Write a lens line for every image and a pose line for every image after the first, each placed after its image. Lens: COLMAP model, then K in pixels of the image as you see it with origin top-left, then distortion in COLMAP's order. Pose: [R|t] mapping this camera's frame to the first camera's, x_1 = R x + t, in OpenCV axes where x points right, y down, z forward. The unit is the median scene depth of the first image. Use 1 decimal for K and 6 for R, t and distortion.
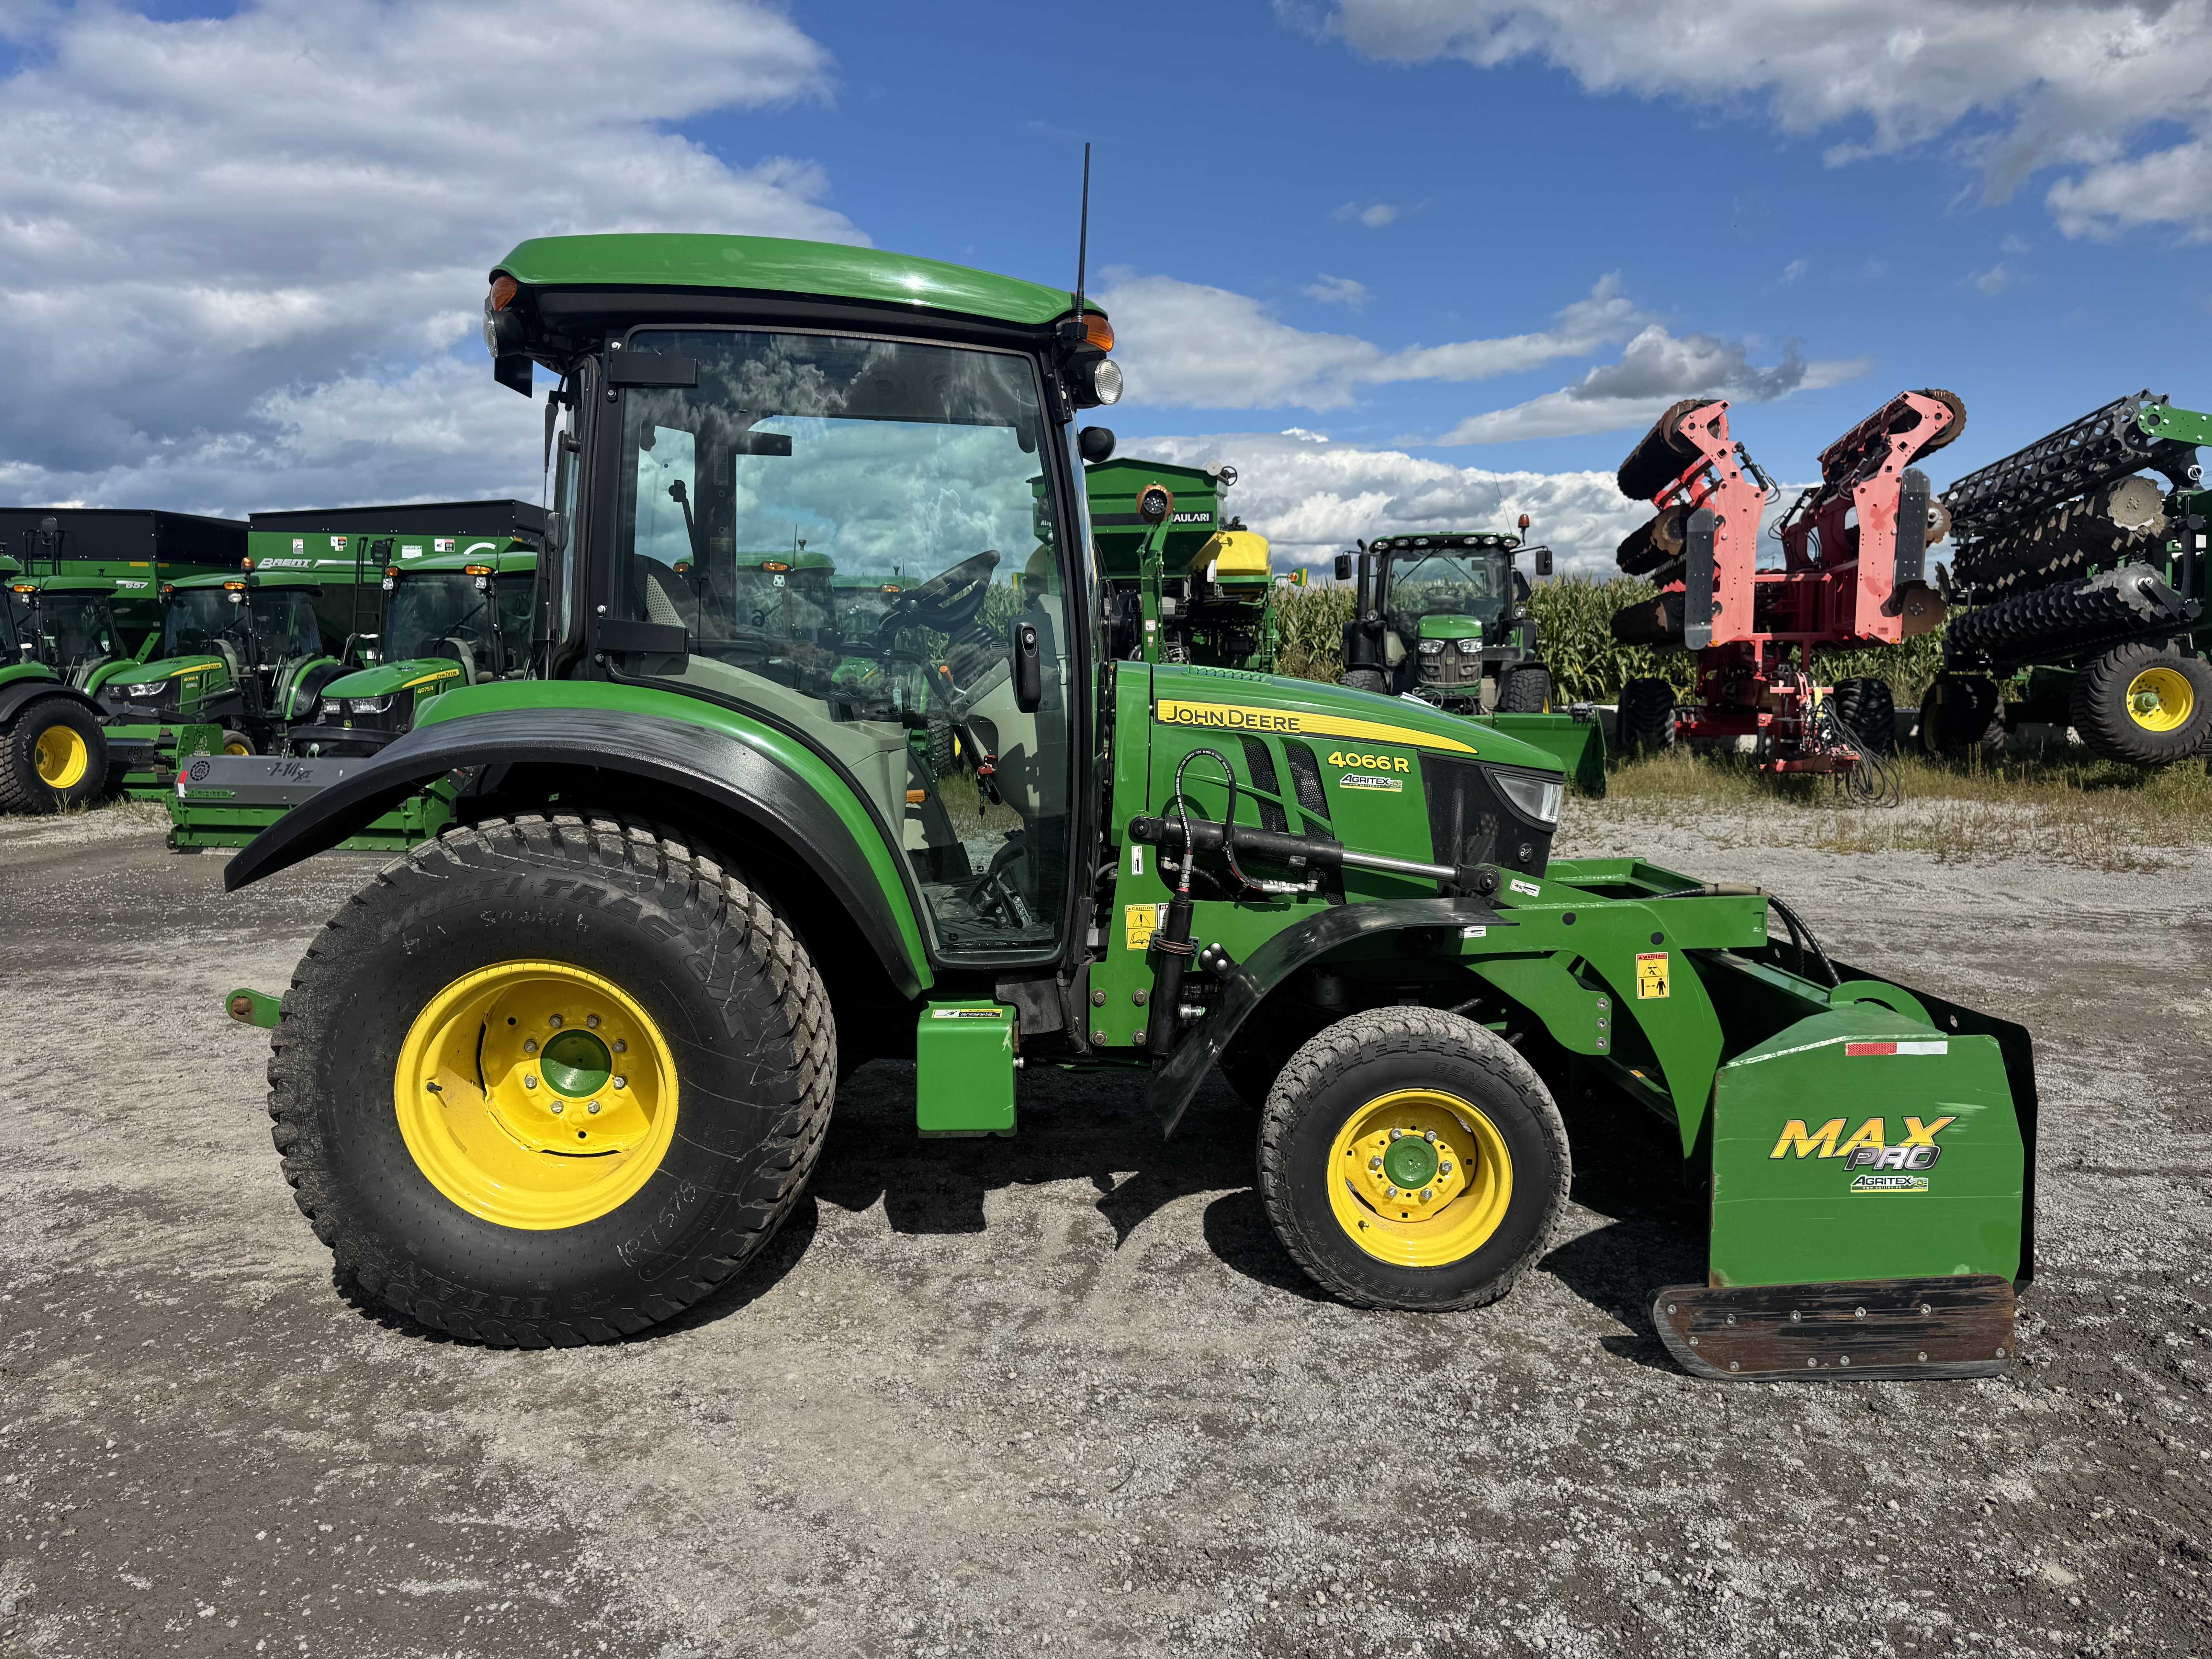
lens RADIAL K [[1619.0, 0, 907.7], [0, 1619.0, 869.3], [0, 0, 1]] dist [0.045059, -0.066073]
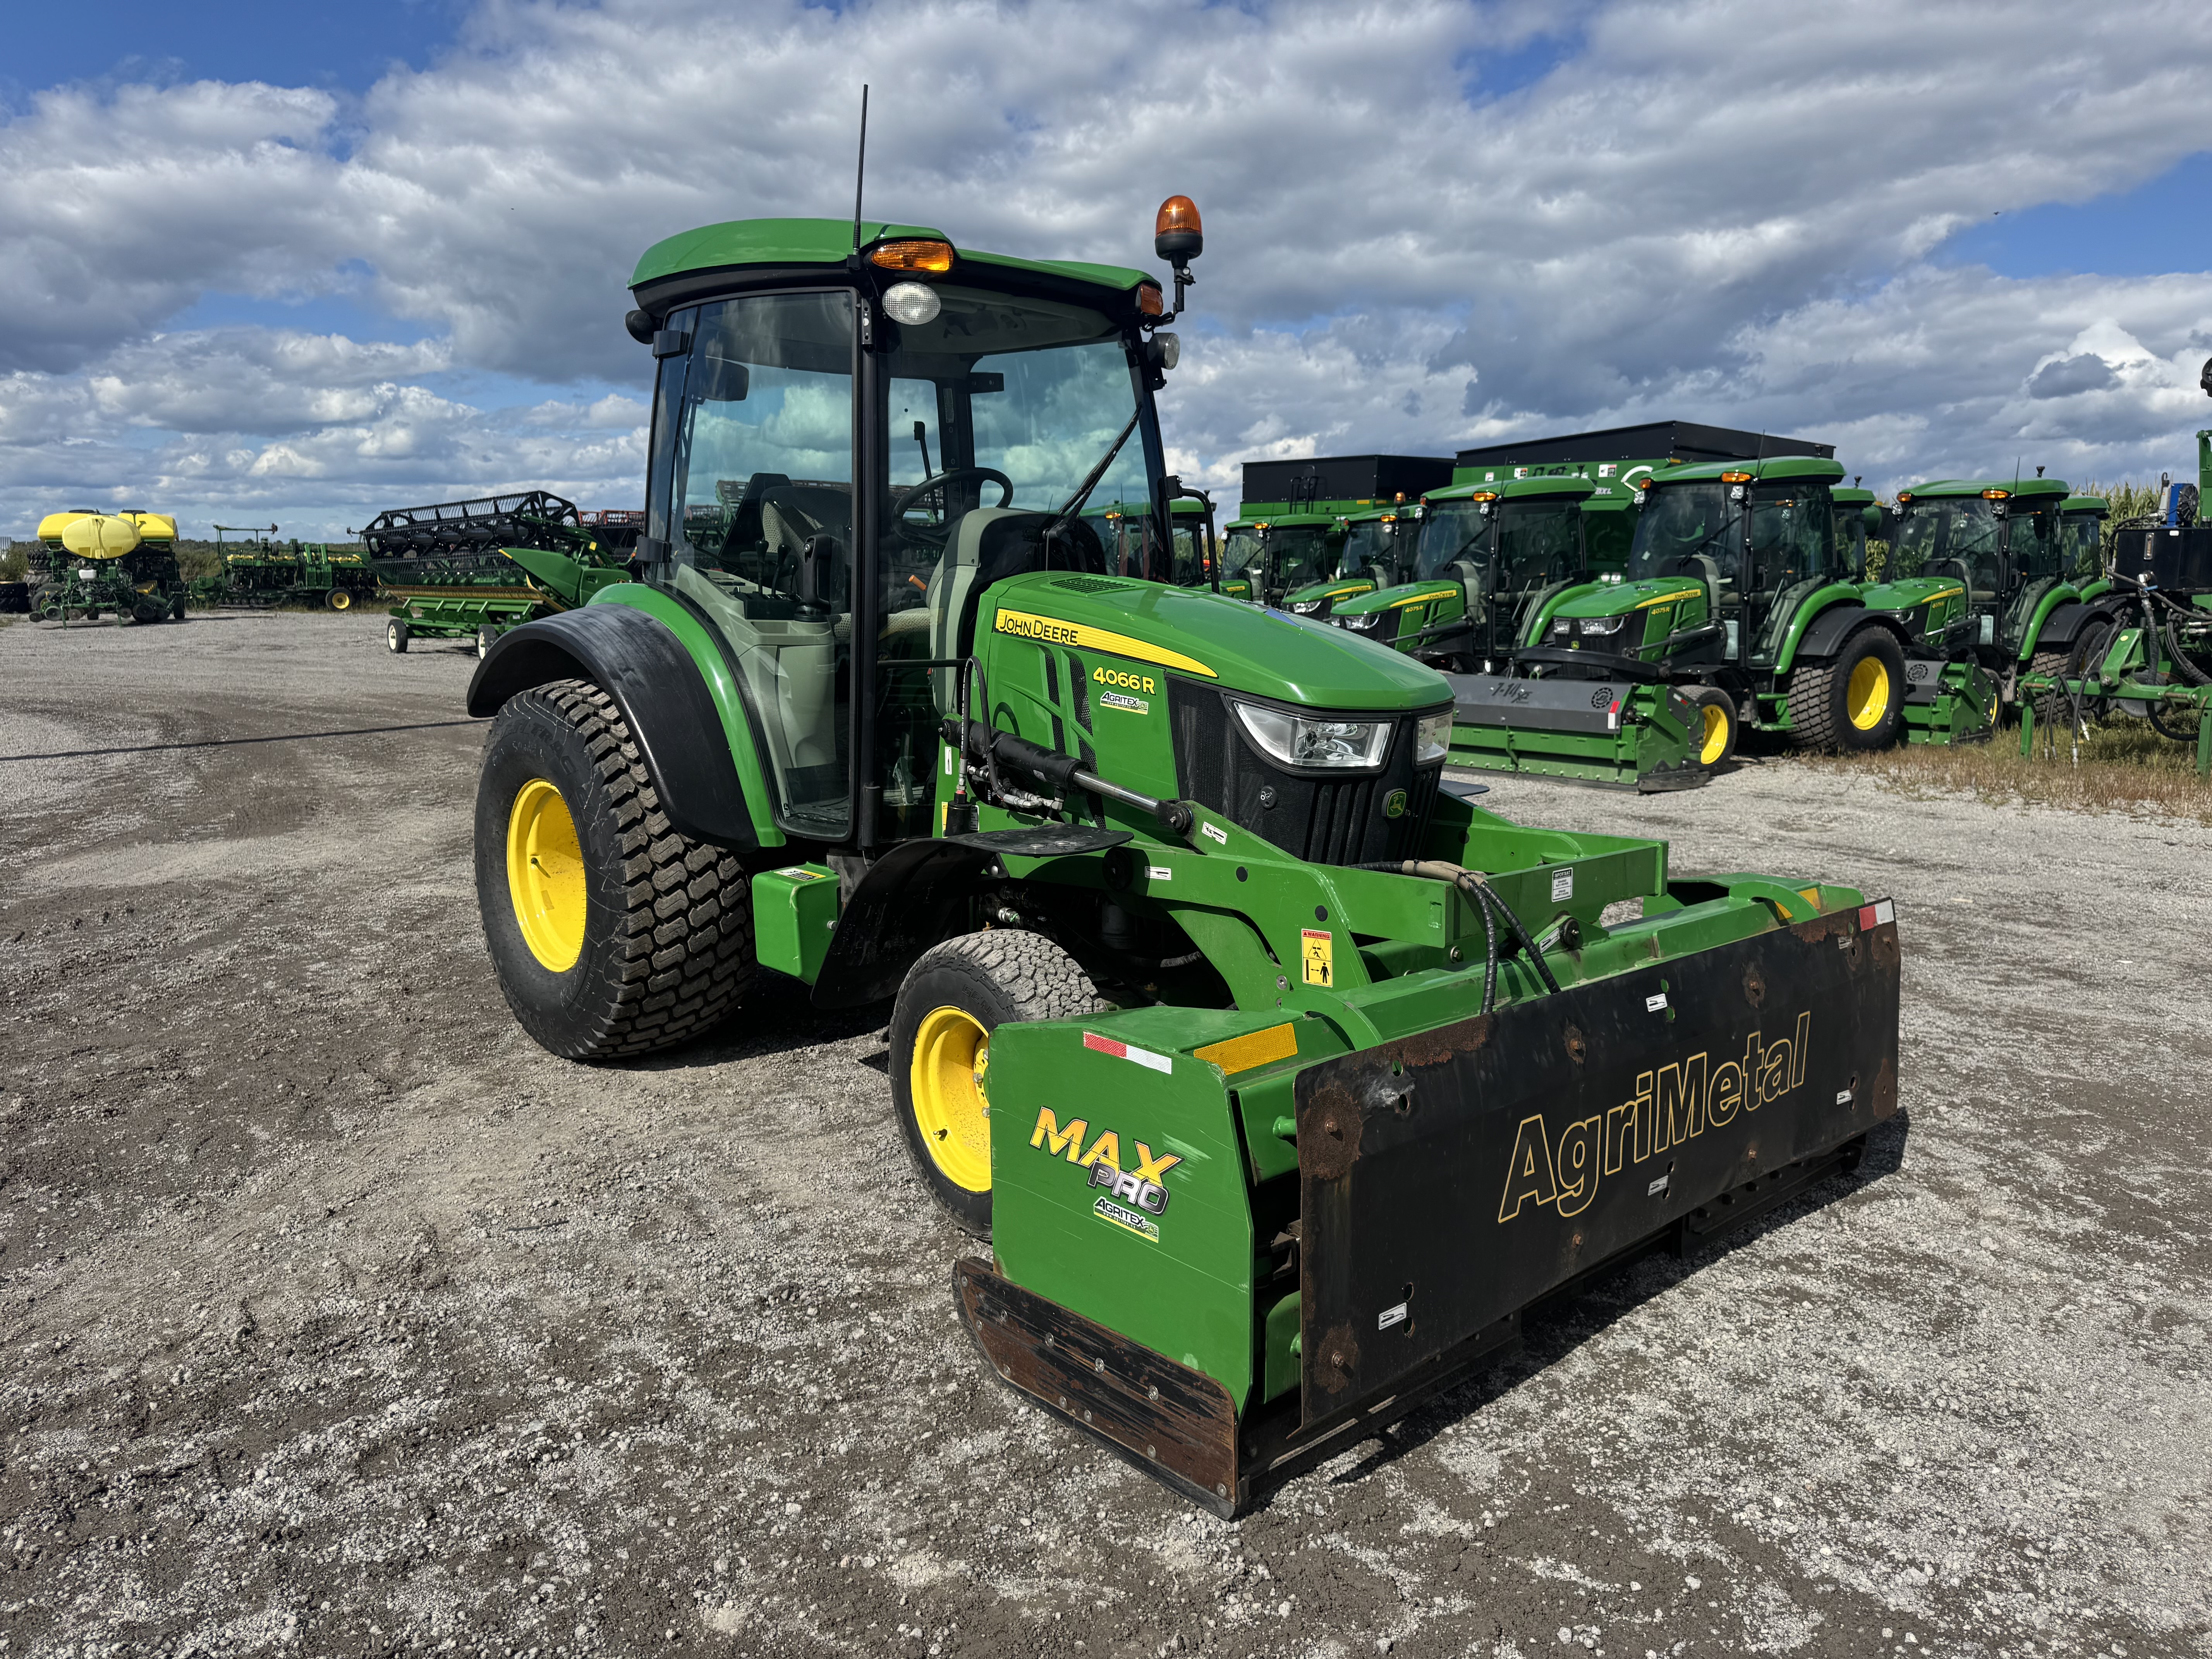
lens RADIAL K [[1551.5, 0, 1106.0], [0, 1551.5, 829.5], [0, 0, 1]] dist [0.069790, -0.092366]
pose [[0.657540, 0.123898, -0.743163, 0.956269], [-0.105433, 0.991812, 0.072066, -0.043964], [0.746007, 0.030968, 0.665218, 0.395856]]
